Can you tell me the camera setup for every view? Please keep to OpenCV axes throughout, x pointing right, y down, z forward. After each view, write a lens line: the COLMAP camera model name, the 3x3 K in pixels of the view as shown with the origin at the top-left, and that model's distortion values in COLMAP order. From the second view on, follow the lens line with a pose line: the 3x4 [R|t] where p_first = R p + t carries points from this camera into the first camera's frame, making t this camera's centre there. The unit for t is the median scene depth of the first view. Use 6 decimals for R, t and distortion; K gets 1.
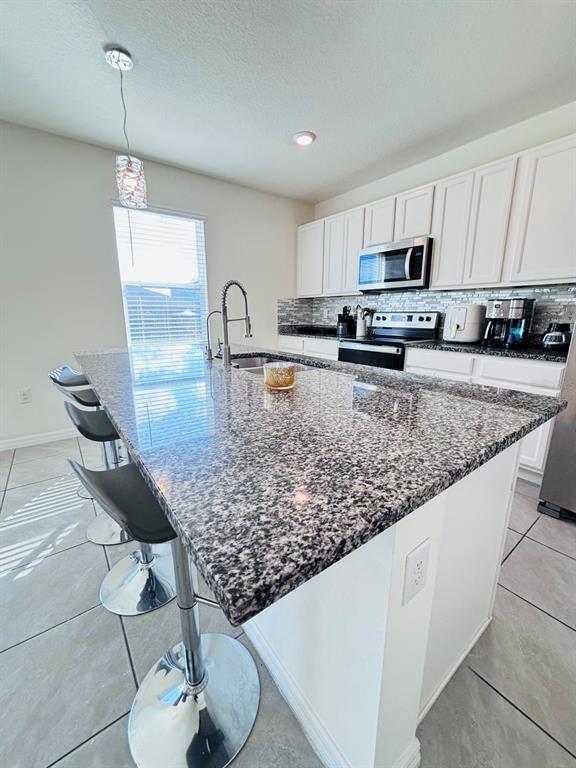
lens RADIAL K [[313.4, 0, 288.9], [0, 313.4, 383.9], [0, 0, 1]] dist [-0.000257, 0.000653]
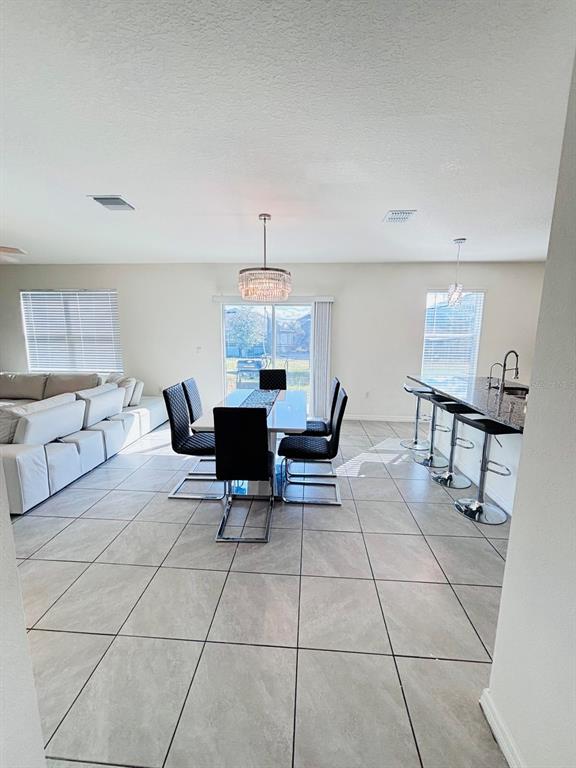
lens RADIAL K [[313.4, 0, 288.0], [0, 313.4, 383.2], [0, 0, 1]] dist [-0.000257, 0.000653]
pose [[0.753709, 0.105884, -0.648623, 0.063677], [-0.151612, 0.988329, -0.014836, 0.118498], [0.639482, 0.109521, 0.760965, -1.371689]]
